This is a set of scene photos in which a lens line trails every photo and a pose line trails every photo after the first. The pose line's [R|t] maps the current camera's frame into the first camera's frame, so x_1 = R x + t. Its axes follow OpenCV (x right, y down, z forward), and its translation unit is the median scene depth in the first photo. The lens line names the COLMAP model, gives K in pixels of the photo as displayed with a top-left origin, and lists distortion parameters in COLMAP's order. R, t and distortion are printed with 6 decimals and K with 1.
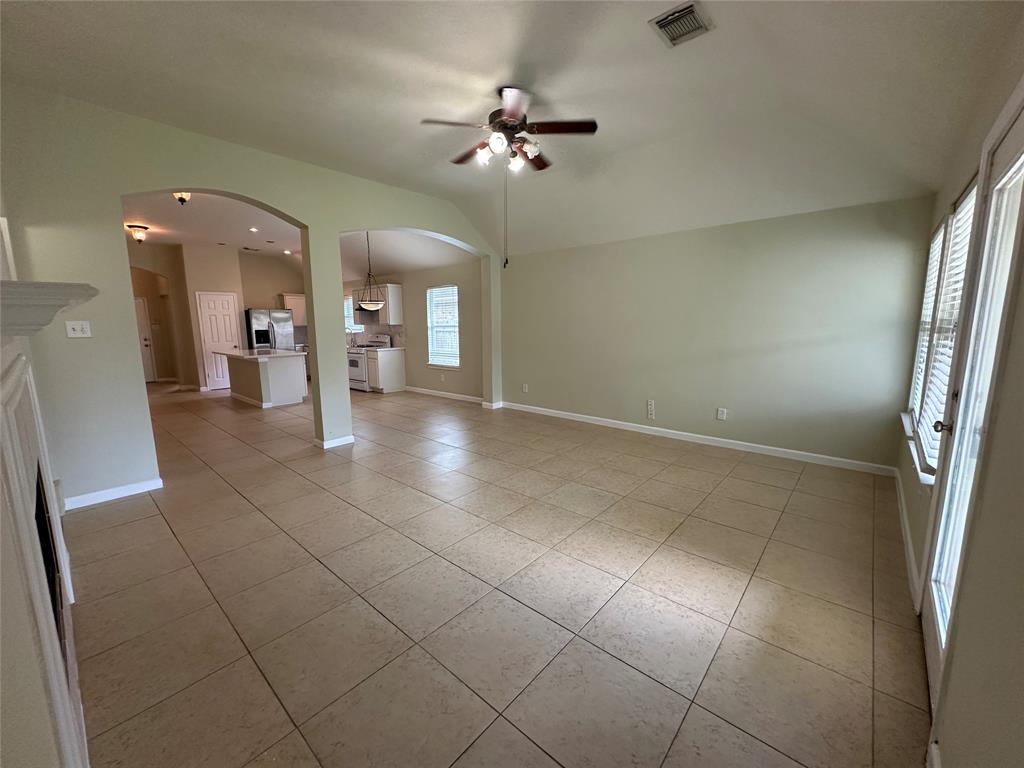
lens RADIAL K [[406.9, 0, 510.1], [0, 406.9, 382.0], [0, 0, 1]] dist [-0.002918, -0.000199]
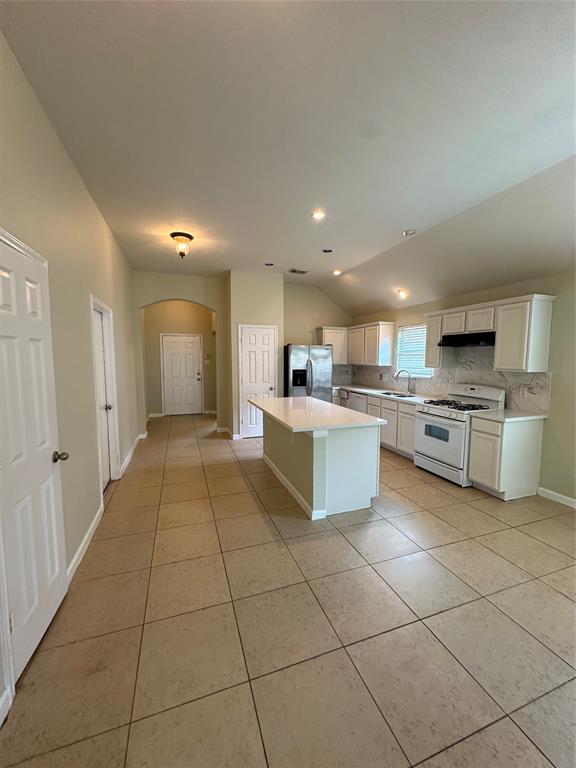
lens RADIAL K [[305.2, 0, 289.1], [0, 305.2, 382.6], [0, 0, 1]] dist [-0.002918, -0.000199]
pose [[0.873809, 0.055647, -0.483075, -0.347838], [-0.083439, 0.995855, -0.036213, -0.081742], [0.479058, 0.071950, 0.874830, 0.475975]]
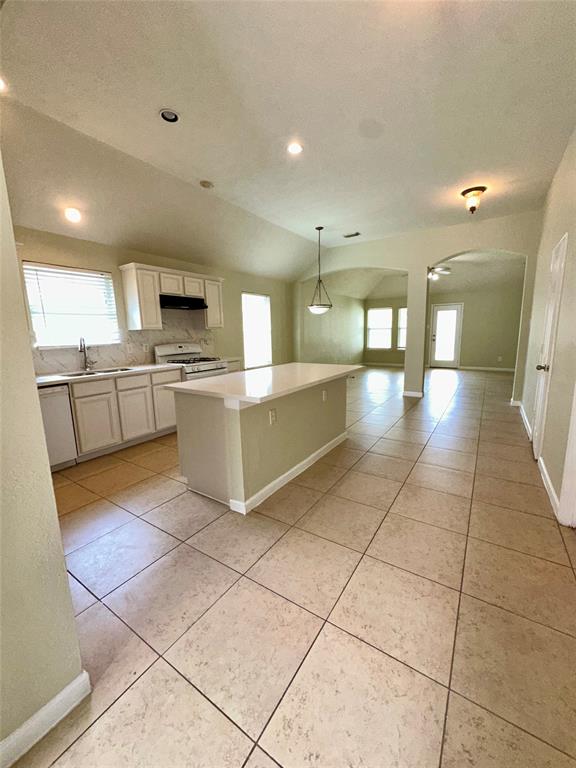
lens RADIAL K [[305.2, 0, 289.1], [0, 305.2, 382.6], [0, 0, 1]] dist [-0.002918, -0.000199]
pose [[-0.139585, -0.148412, 0.979025, -0.869962], [0.169631, 0.970505, 0.171305, -0.110207], [-0.975572, 0.189985, -0.110293, 0.894413]]
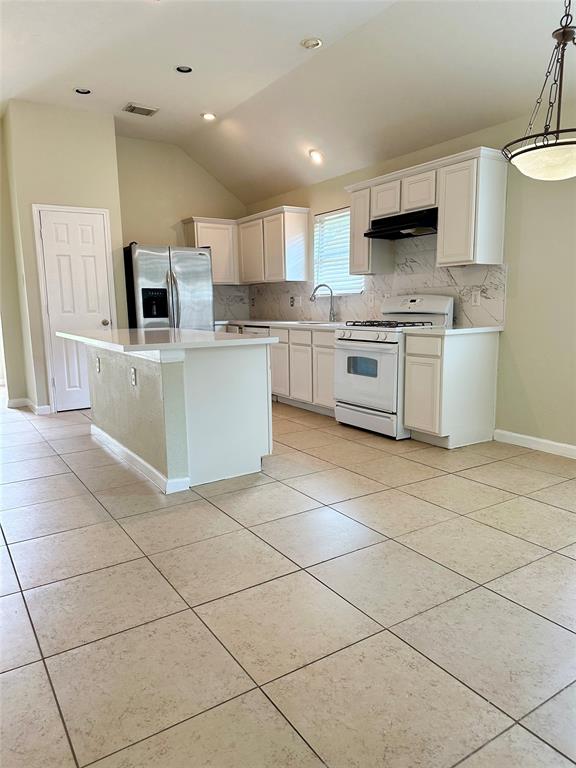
lens RADIAL K [[534.4, 0, 288.0], [0, 534.4, 384.0], [0, 0, 1]] dist [0.119146, -0.175783]
pose [[0.962667, 0.037398, -0.268093, -0.300657], [-0.034689, 0.999288, 0.014837, -0.032061], [0.268457, -0.004983, 0.963279, 0.452950]]
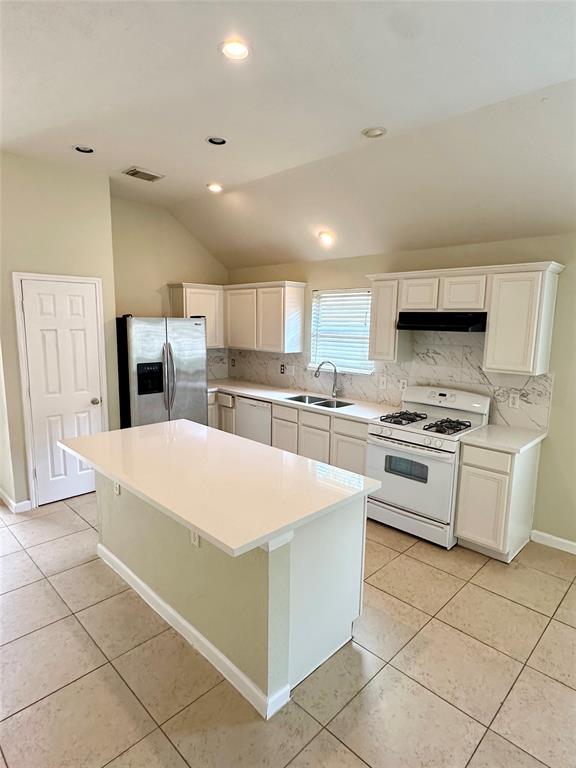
lens RADIAL K [[432.1, 0, 289.2], [0, 432.1, 383.0], [0, 0, 1]] dist [-0.001691, 0.000153]
pose [[0.997998, 0.035453, -0.052377, -0.458566], [-0.035364, 0.999371, 0.002638, -0.119047], [0.052438, -0.000781, 0.998624, 0.566431]]
